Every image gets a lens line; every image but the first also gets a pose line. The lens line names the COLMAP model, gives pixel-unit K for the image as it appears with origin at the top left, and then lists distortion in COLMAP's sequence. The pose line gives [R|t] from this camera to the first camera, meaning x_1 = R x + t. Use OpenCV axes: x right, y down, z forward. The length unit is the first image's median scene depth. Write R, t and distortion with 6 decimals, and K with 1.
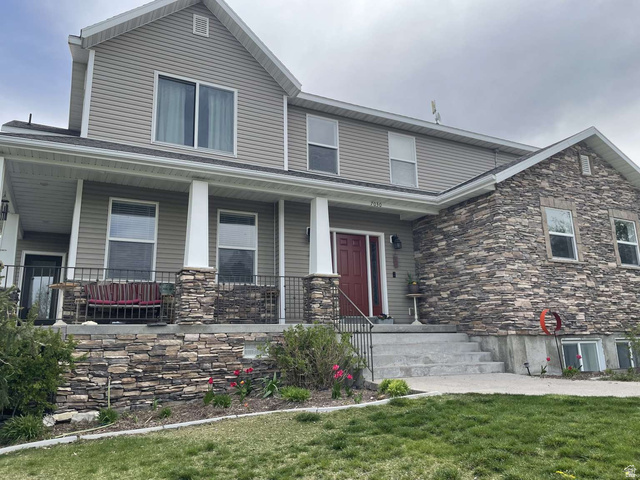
lens RADIAL K [[495.4, 0, 320.5], [0, 495.4, 238.0], [0, 0, 1]] dist [0.012017, -0.010228]
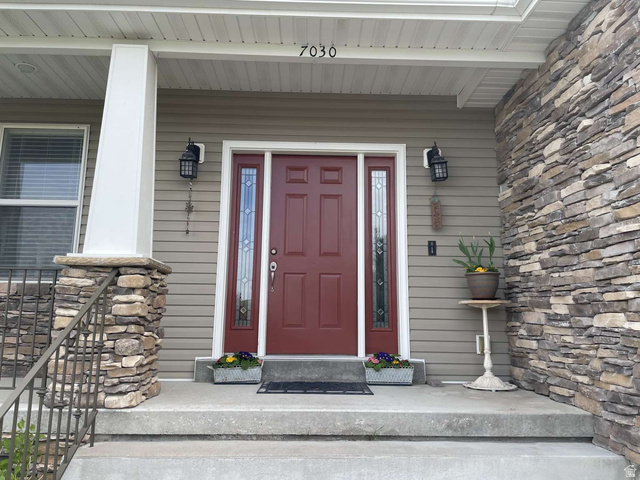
lens RADIAL K [[495.4, 0, 319.5], [0, 495.4, 242.8], [0, 0, 1]] dist [0.012017, -0.010228]
pose [[0.901455, -0.041011, -0.430926, 0.246436], [0.065698, 0.996932, 0.042555, 0.049511], [0.427858, -0.066672, 0.901383, 0.641103]]
